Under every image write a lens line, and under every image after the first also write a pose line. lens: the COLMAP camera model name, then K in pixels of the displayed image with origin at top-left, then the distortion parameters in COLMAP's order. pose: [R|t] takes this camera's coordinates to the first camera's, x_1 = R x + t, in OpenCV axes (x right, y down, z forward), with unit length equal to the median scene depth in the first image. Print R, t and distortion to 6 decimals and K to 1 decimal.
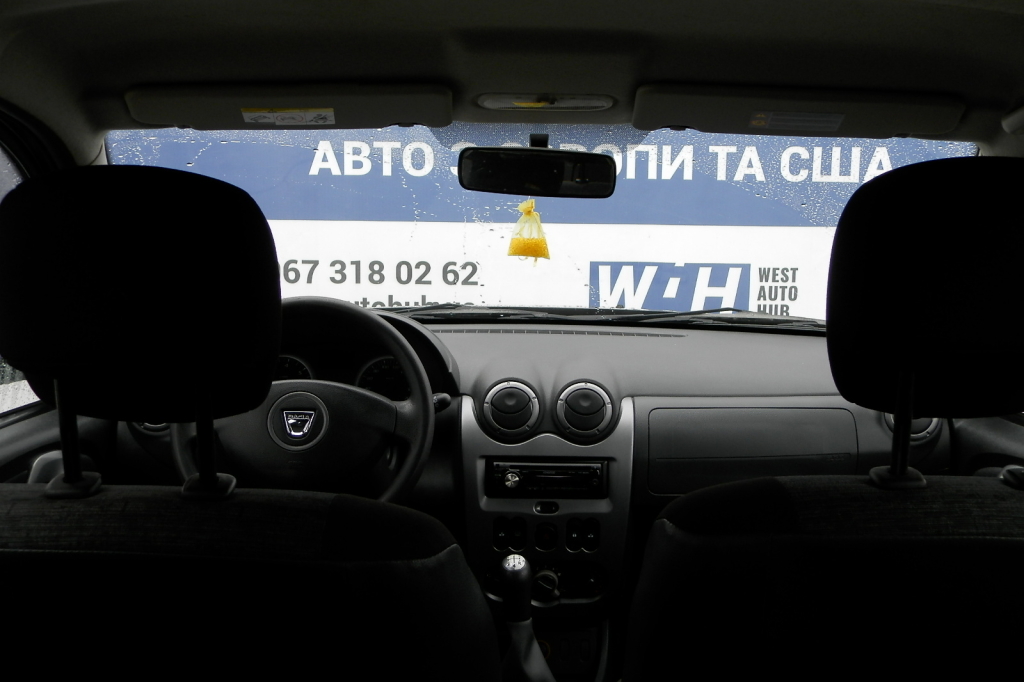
lens RADIAL K [[1348.2, 0, 512.0], [0, 1348.2, 341.0], [0, 0, 1]] dist [-0.034528, -0.025728]
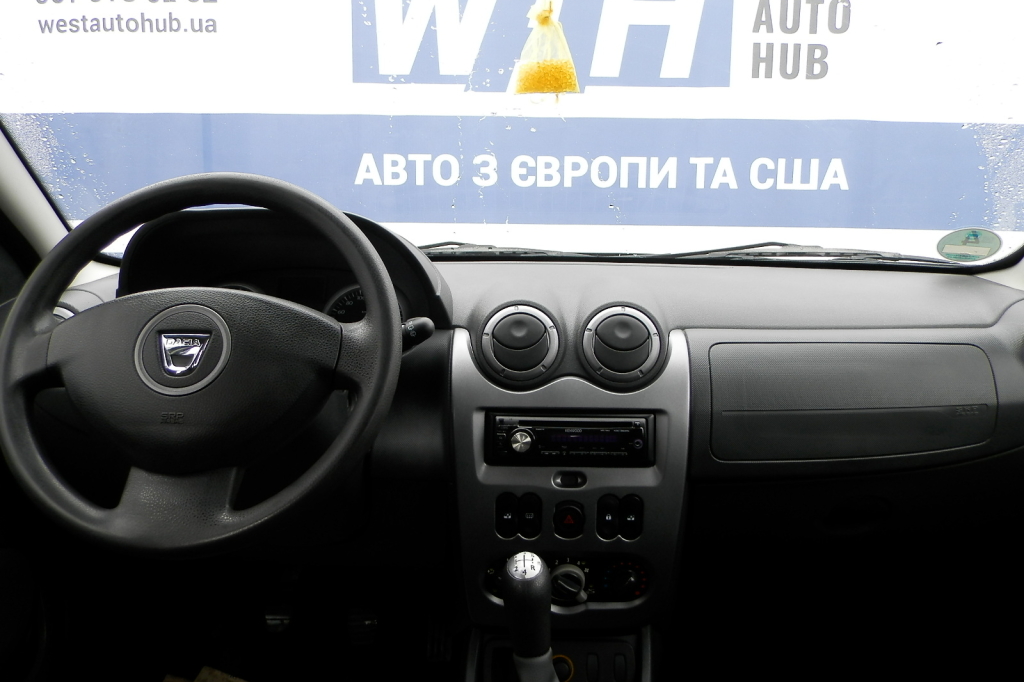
lens RADIAL K [[860.0, 0, 512.0], [0, 860.0, 341.0], [0, 0, 1]] dist [0.006457, 0.001803]
pose [[0.999852, -0.002954, -0.016969, 0.002847], [0.002778, 0.999942, -0.010413, 0.054006], [0.016999, 0.010364, 0.999802, 0.536222]]
